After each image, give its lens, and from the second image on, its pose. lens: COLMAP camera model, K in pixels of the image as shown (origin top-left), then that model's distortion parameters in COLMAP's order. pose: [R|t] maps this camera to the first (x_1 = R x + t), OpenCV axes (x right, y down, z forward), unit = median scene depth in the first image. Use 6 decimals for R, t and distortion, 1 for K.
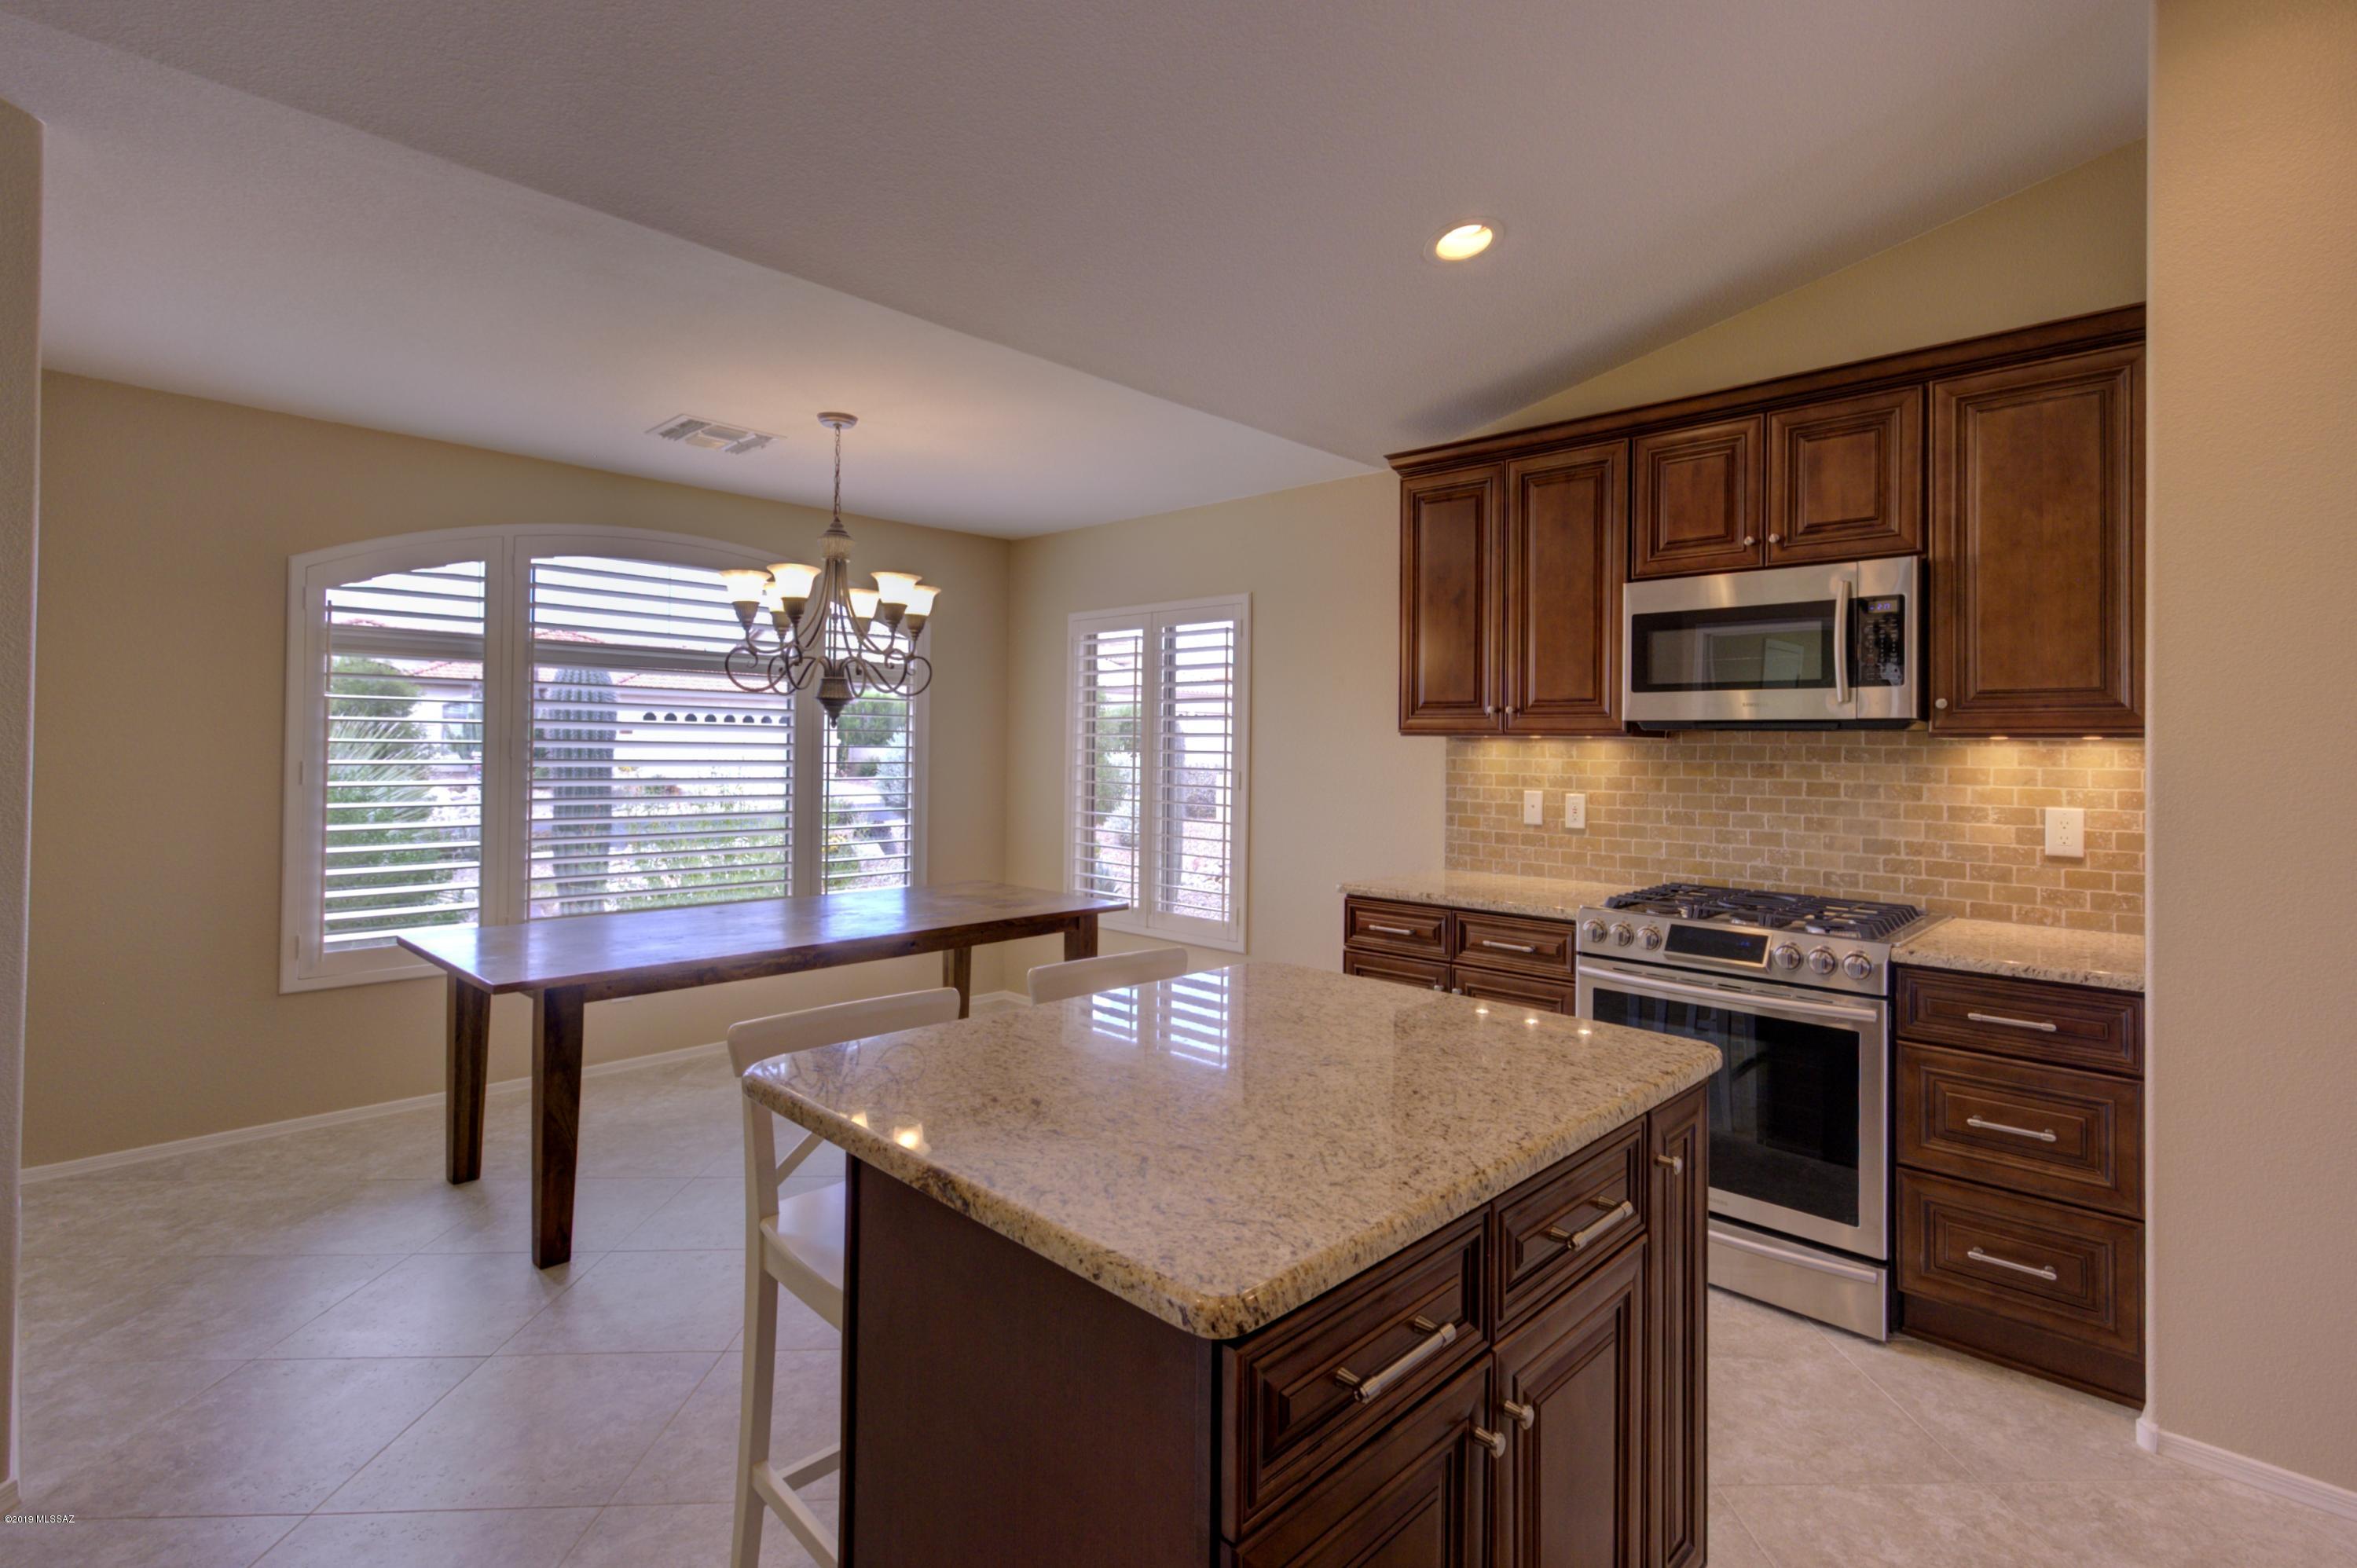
lens RADIAL K [[1122.8, 0, 1253.5], [0, 1122.8, 721.0], [0, 0, 1]] dist [0.013754, 0.001856]
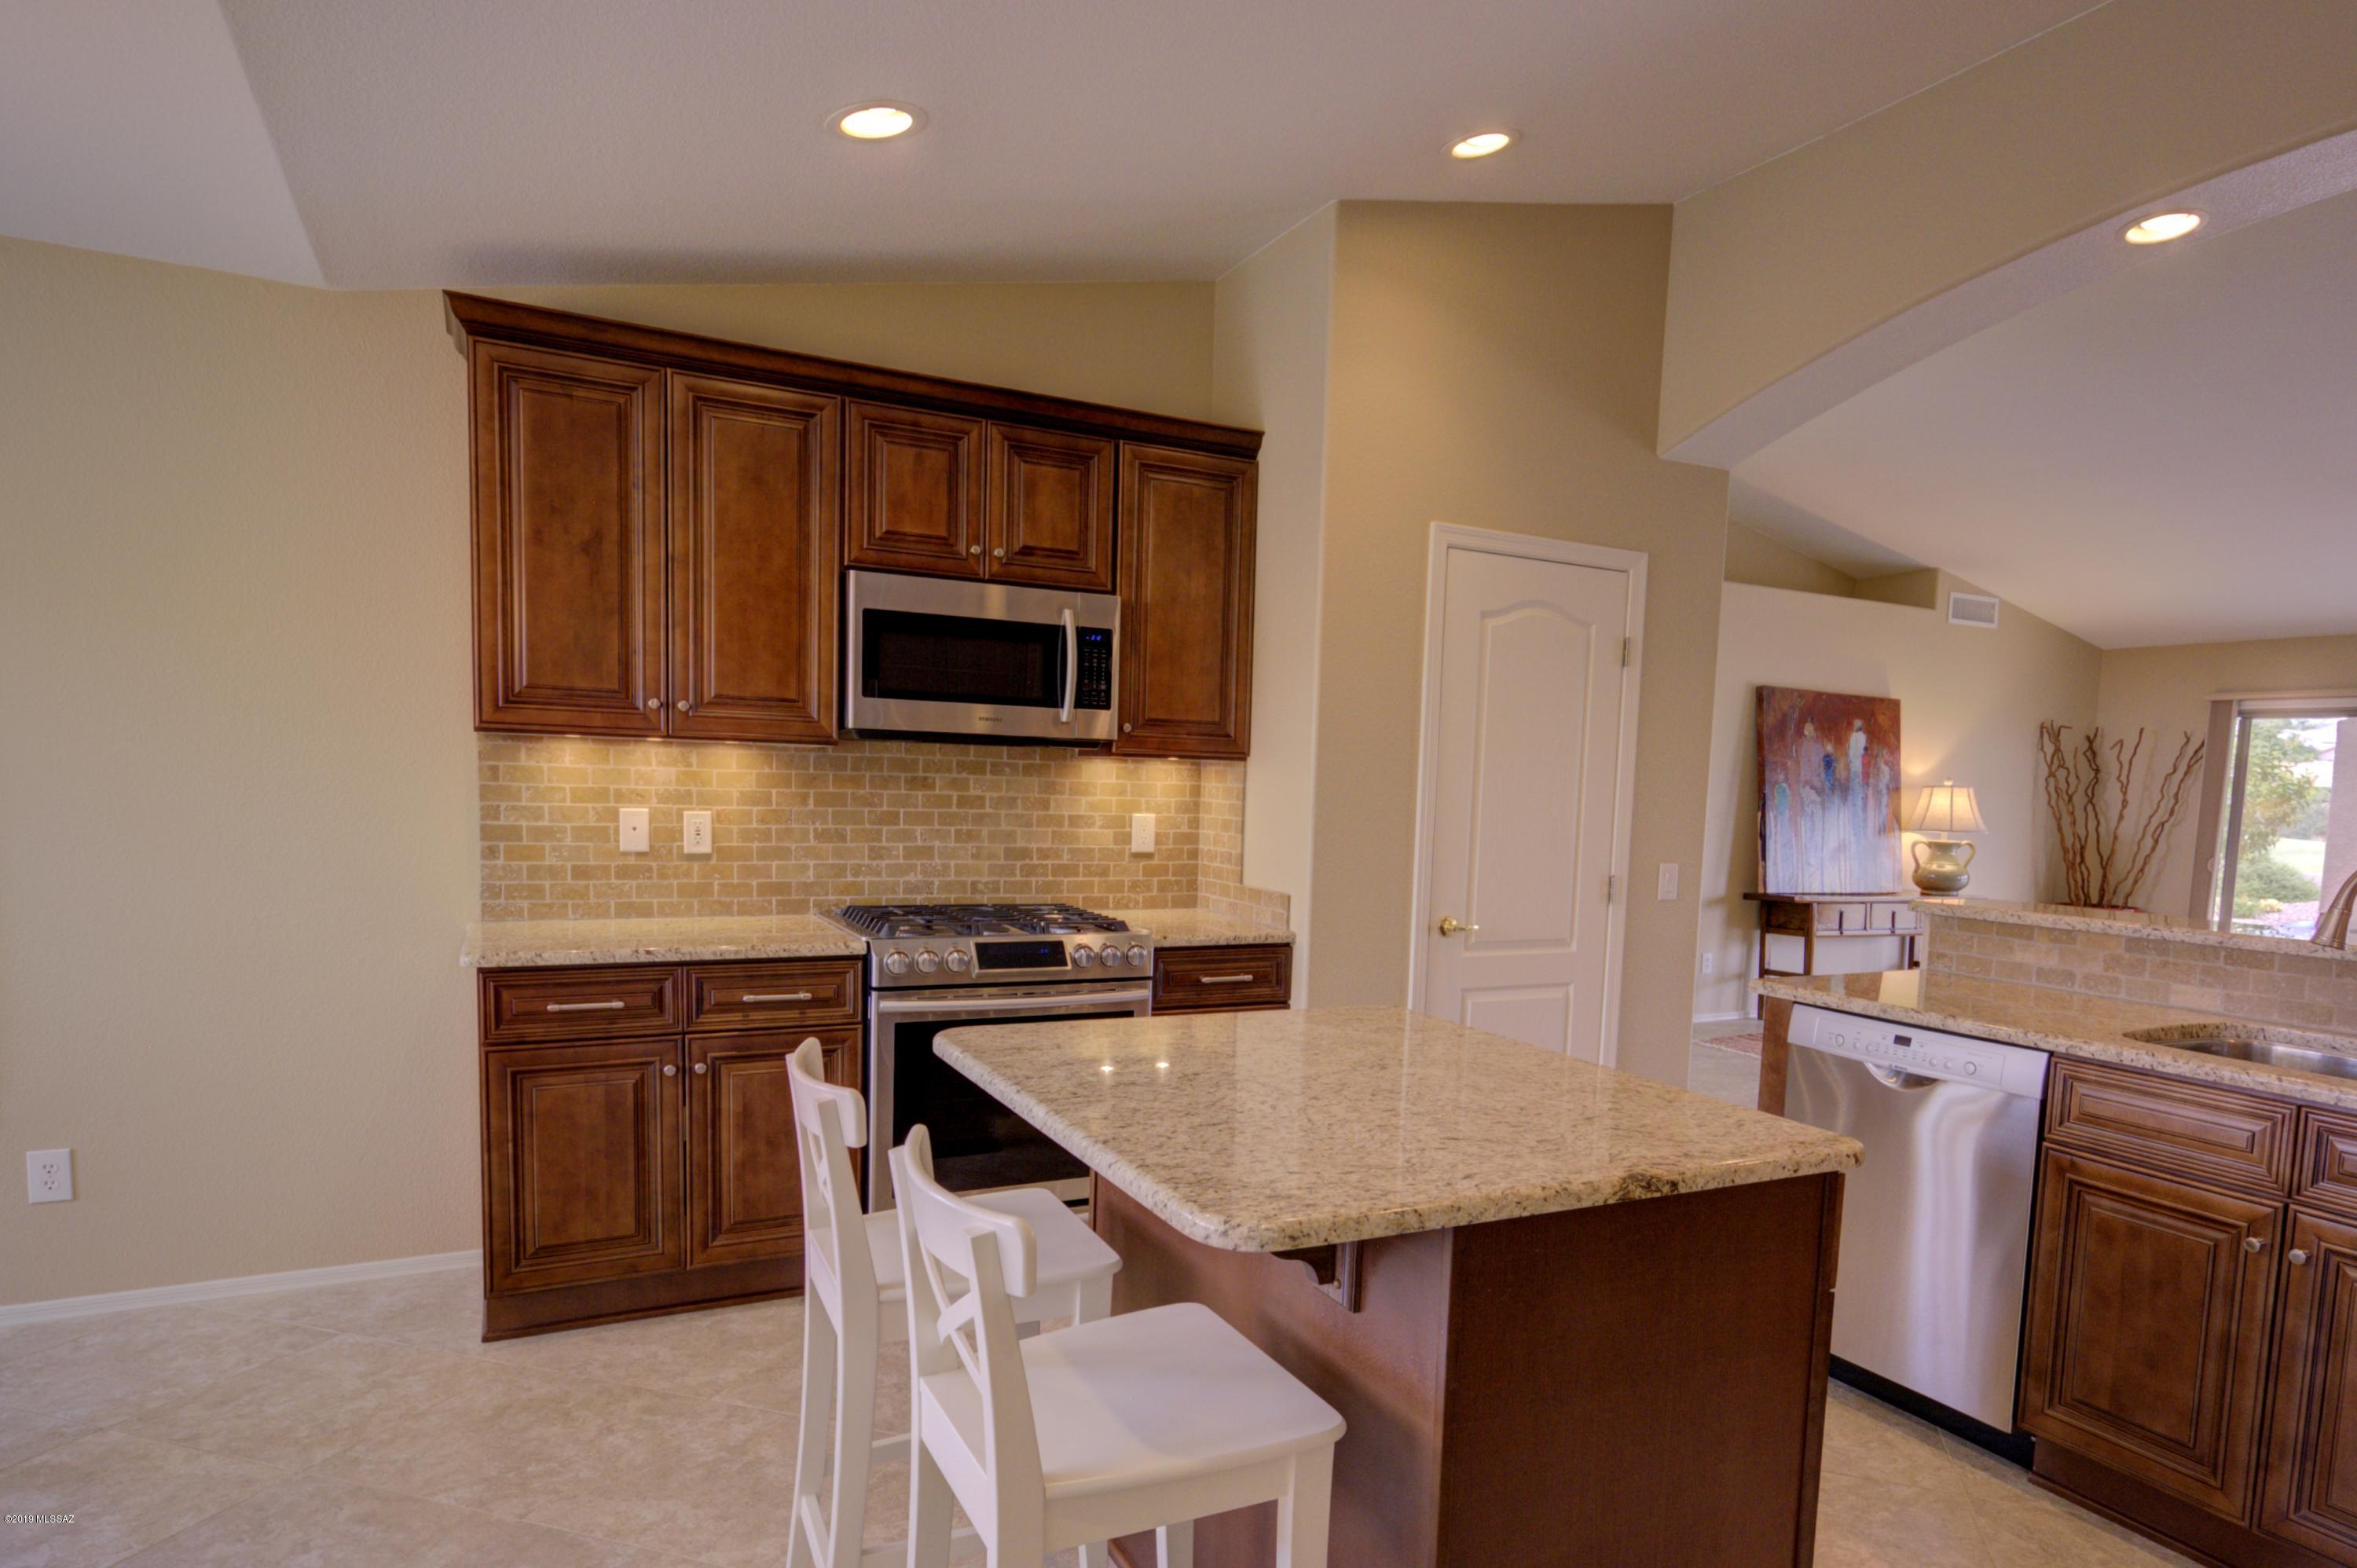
lens RADIAL K [[1355.6, 0, 1265.7], [0, 1355.6, 903.3], [0, 0, 1]] dist [0.013092, 0.000199]
pose [[0.338812, -0.088045, 0.936725, -0.585610], [-0.049835, 0.992535, 0.111316, 0.001144], [-0.939533, -0.084397, 0.331895, 0.330956]]
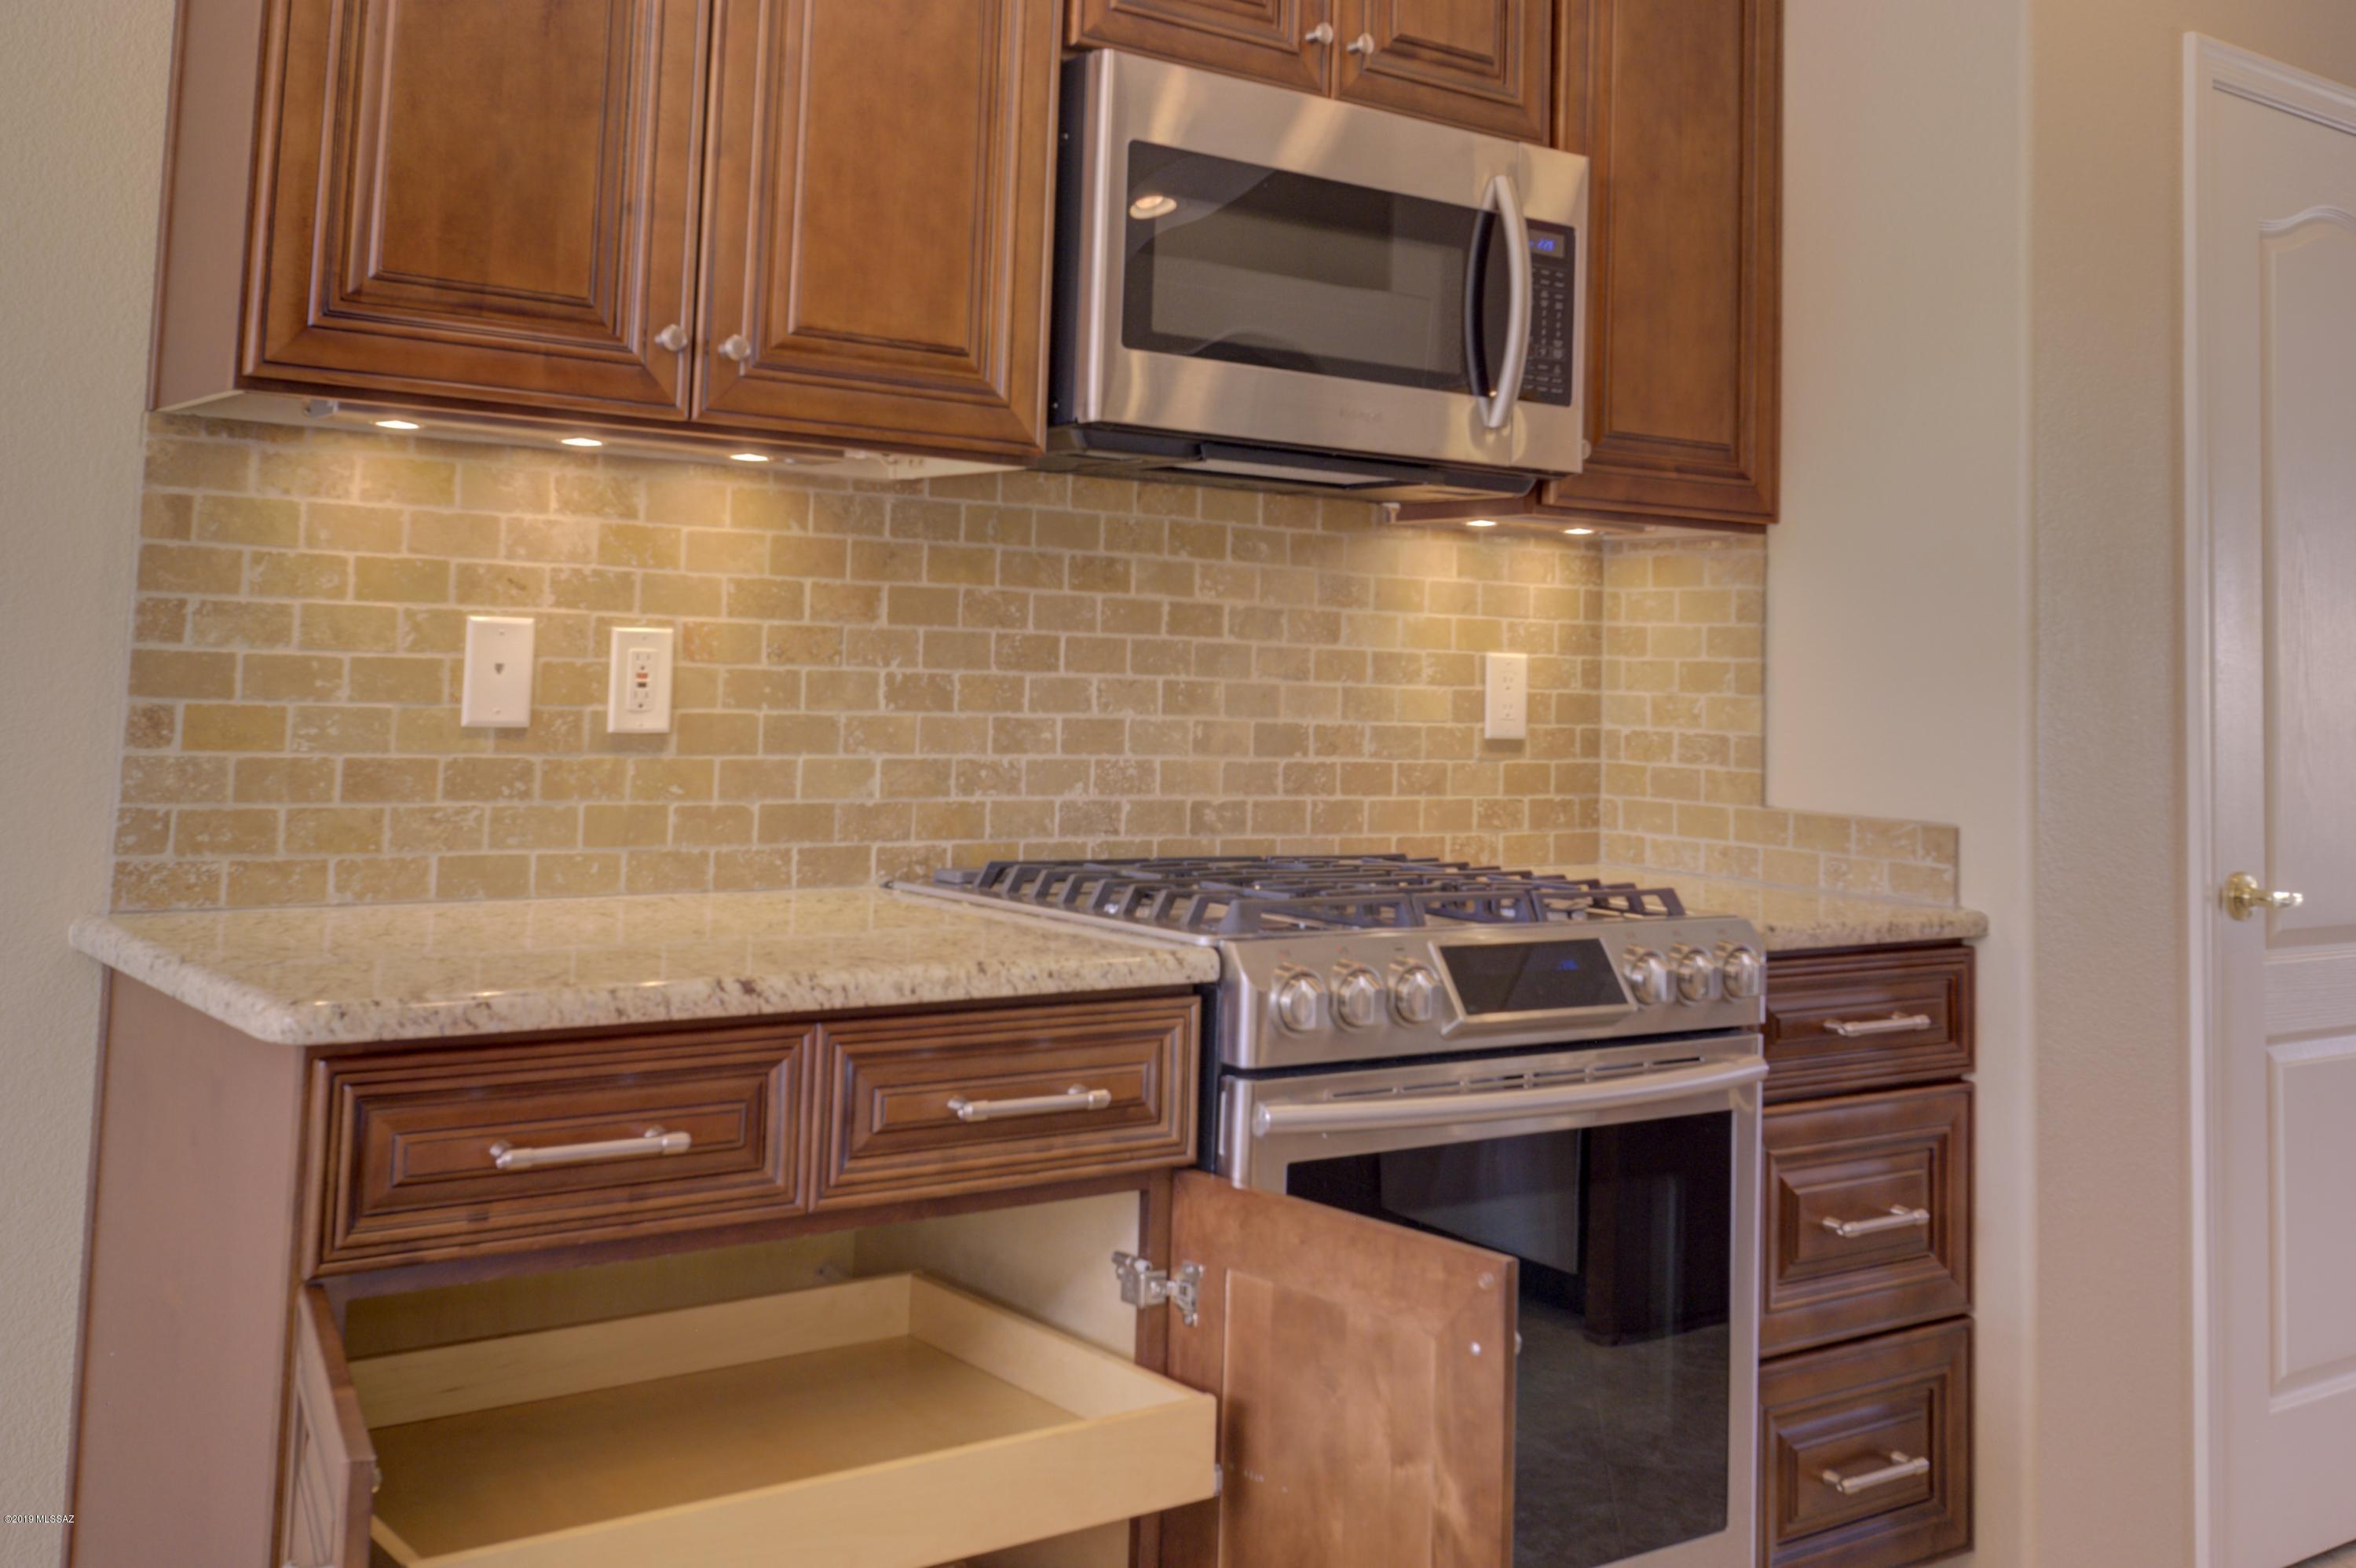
lens RADIAL K [[2282.9, 0, 1221.6], [0, 2282.9, 526.4], [0, 0, 1]] dist [0.016332, 0.000000]
pose [[0.189720, 0.058127, 0.980116, -0.389543], [-0.053650, 0.997368, -0.048765, 0.068947], [-0.980371, -0.043332, 0.192339, 0.830579]]
